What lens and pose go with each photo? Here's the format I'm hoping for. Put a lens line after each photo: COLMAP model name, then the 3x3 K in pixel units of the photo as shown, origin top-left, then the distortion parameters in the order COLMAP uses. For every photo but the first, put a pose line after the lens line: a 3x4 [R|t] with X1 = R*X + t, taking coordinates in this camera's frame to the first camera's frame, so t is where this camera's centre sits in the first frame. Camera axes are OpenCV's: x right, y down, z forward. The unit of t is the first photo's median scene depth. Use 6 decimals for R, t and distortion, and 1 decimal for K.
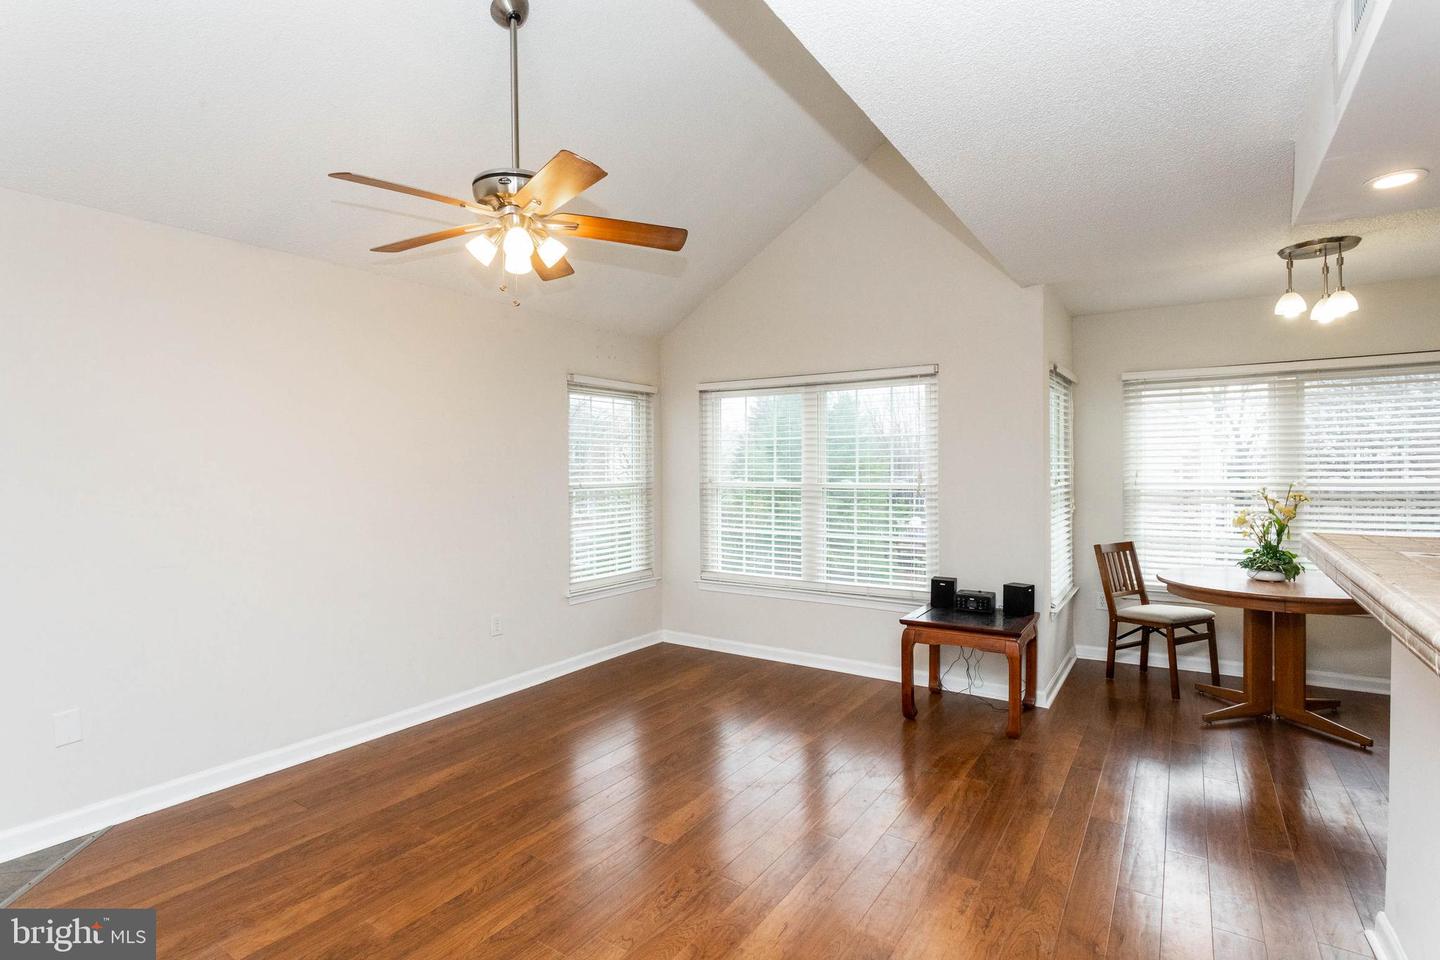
lens RADIAL K [[698.2, 0, 715.5], [0, 698.2, 468.9], [0, 0, 1]] dist [-0.013963, 0.000696]
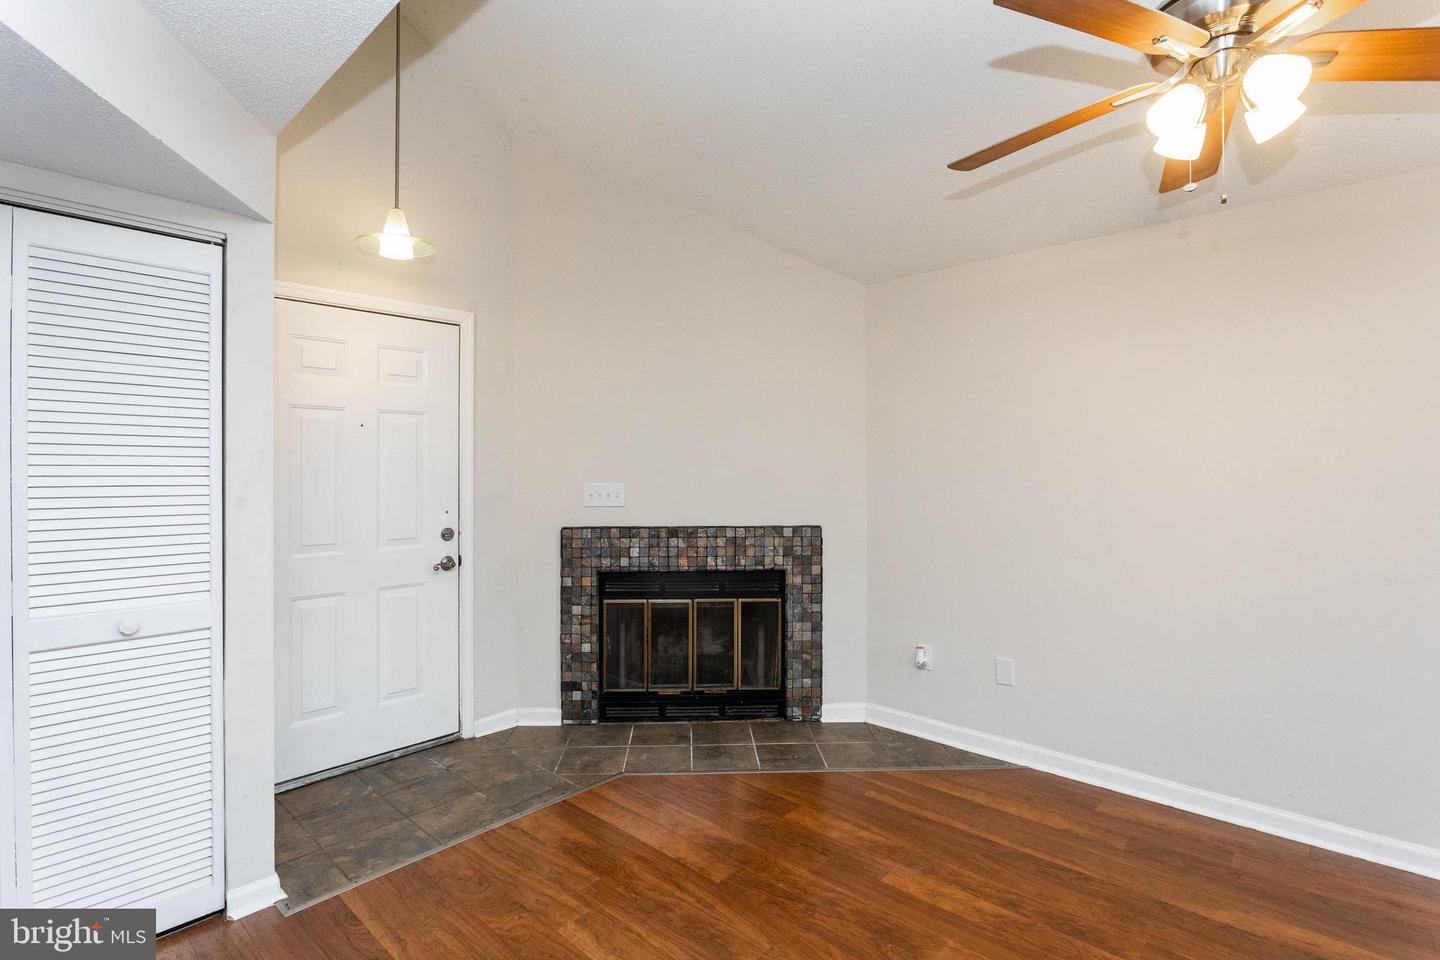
lens RADIAL K [[698.2, 0, 715.5], [0, 698.2, 468.9], [0, 0, 1]] dist [-0.013963, 0.000696]
pose [[-0.153727, 0.007257, -0.988087, 0.257310], [0.003465, 0.999971, 0.006805, -0.003894], [0.988107, -0.002378, -0.153747, 0.436751]]
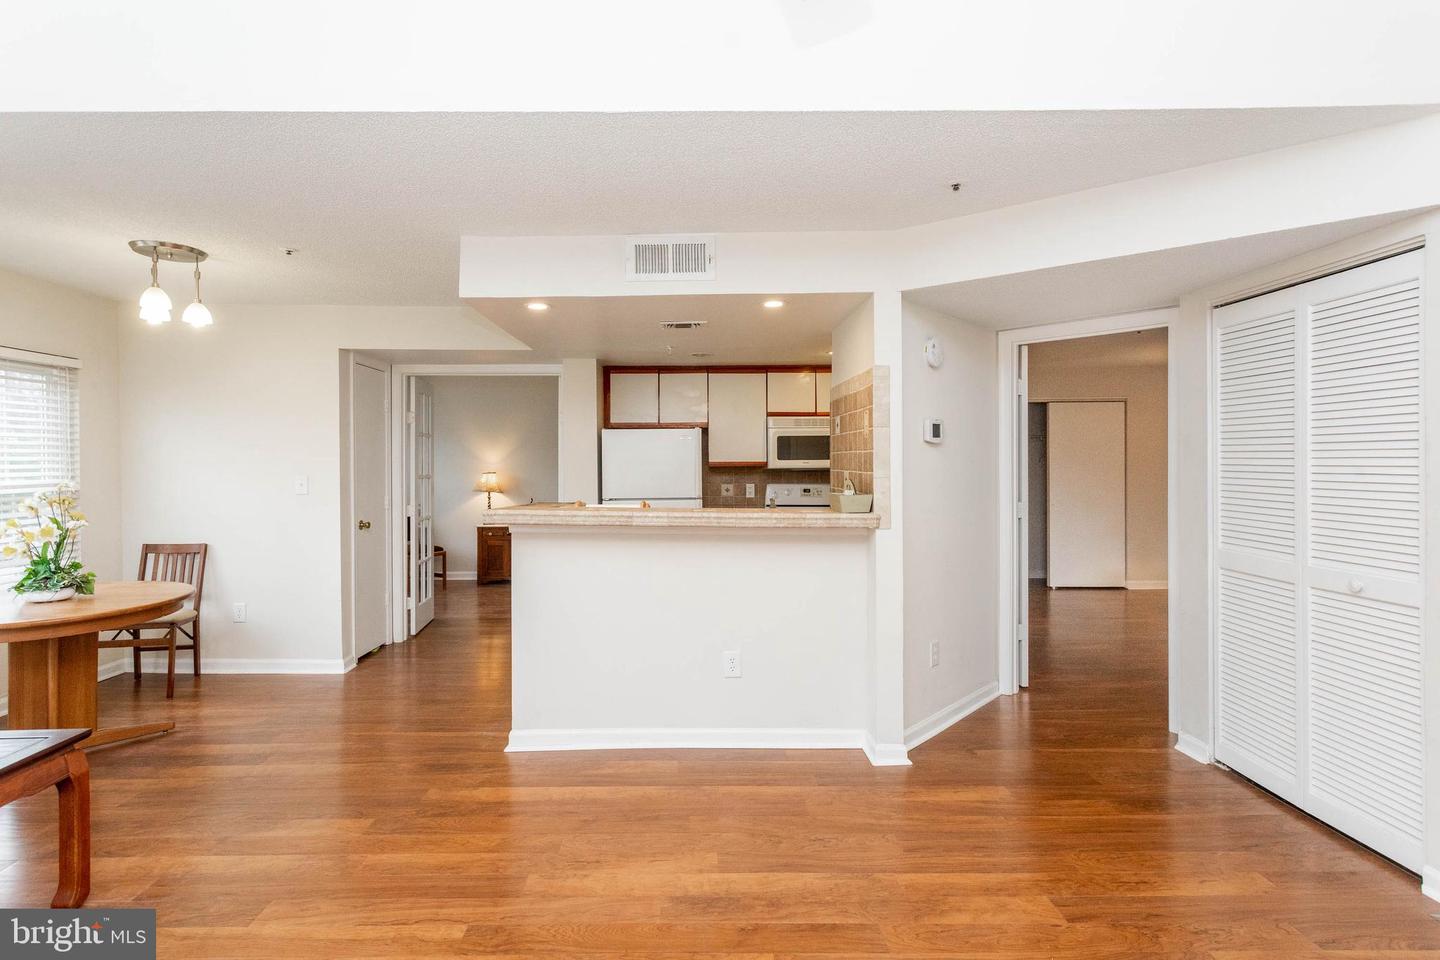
lens RADIAL K [[689.4, 0, 701.5], [0, 689.4, 472.5], [0, 0, 1]] dist [-0.000357, 0.000073]
pose [[-0.574789, -0.000783, 0.818301, -0.335558], [0.004732, 0.999980, 0.004280, 0.003097], [-0.818288, 0.006332, -0.574774, 0.782101]]
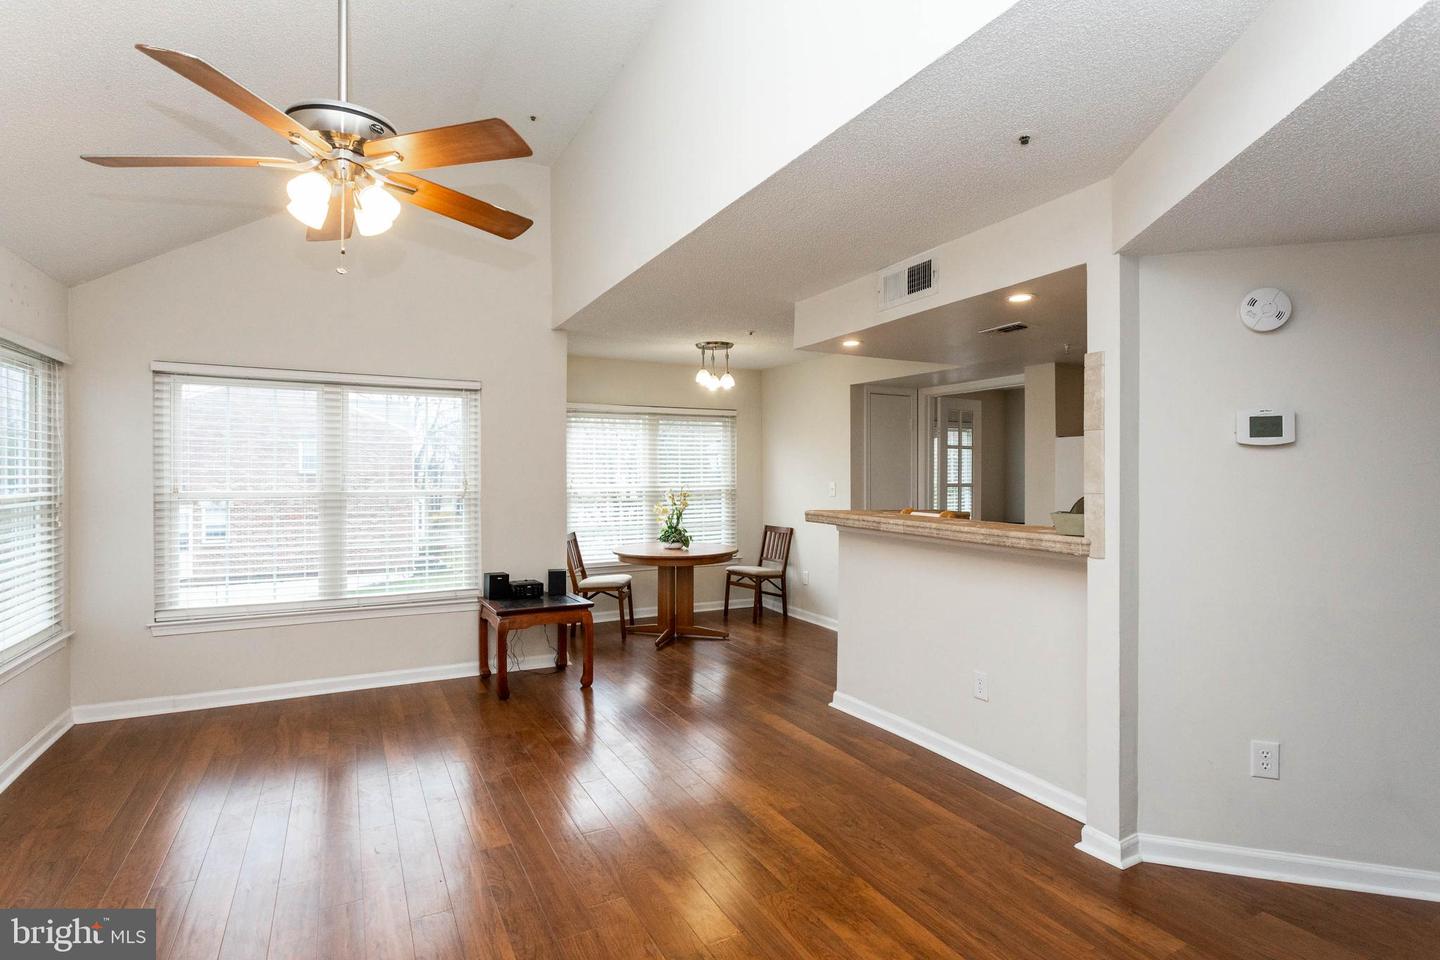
lens RADIAL K [[711.1, 0, 714.0], [0, 711.1, 477.6], [0, 0, 1]] dist [-0.014551, -0.000358]
pose [[0.469302, 0.001431, 0.883037, -0.541316], [-0.003509, 0.999994, 0.000244, 0.000360], [-0.883031, -0.003213, 0.469304, 0.156422]]
